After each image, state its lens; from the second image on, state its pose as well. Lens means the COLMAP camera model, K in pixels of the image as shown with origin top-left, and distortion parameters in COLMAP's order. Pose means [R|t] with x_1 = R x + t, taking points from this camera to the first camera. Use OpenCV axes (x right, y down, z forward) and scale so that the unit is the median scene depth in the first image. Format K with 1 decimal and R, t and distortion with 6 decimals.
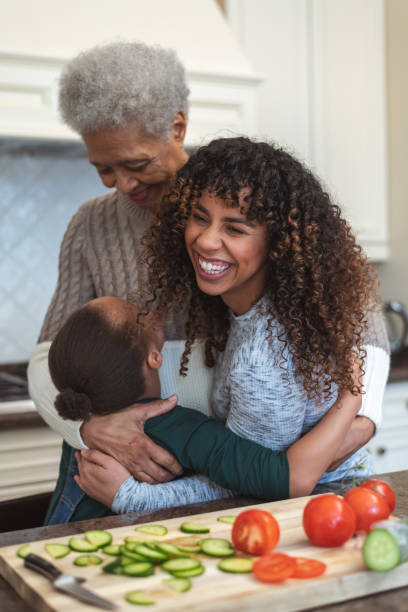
lens RADIAL K [[953.7, 0, 203.1], [0, 953.7, 311.2], [0, 0, 1]] dist [-0.012614, 0.000000]
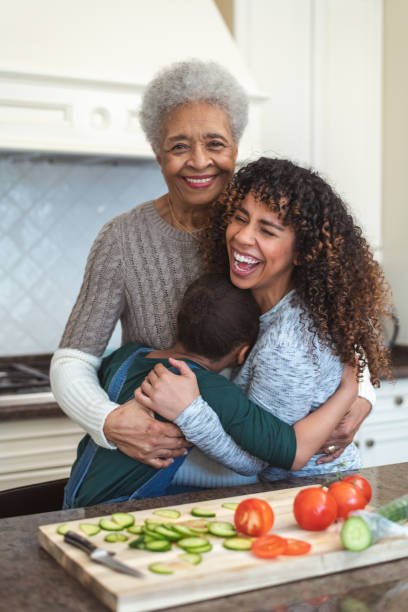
lens RADIAL K [[953.7, 0, 201.3], [0, 953.7, 307.6], [0, 0, 1]] dist [-0.012614, 0.000000]
pose [[0.999820, 0.018959, -0.000782, -0.016263], [-0.018945, 0.999703, 0.015316, -0.052230], [0.001072, -0.015298, 0.999882, -0.209405]]
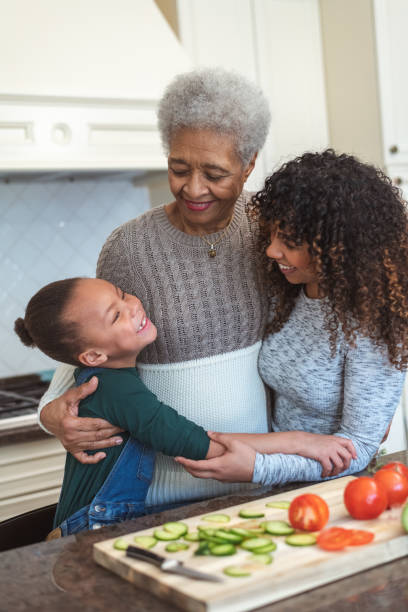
lens RADIAL K [[953.7, 0, 204.9], [0, 953.7, 301.7], [0, 0, 1]] dist [-0.012614, 0.000000]
pose [[0.993954, -0.062880, 0.090014, -0.171287], [0.063084, 0.998008, 0.000571, -0.046812], [-0.089870, 0.005111, 0.995940, -0.206130]]
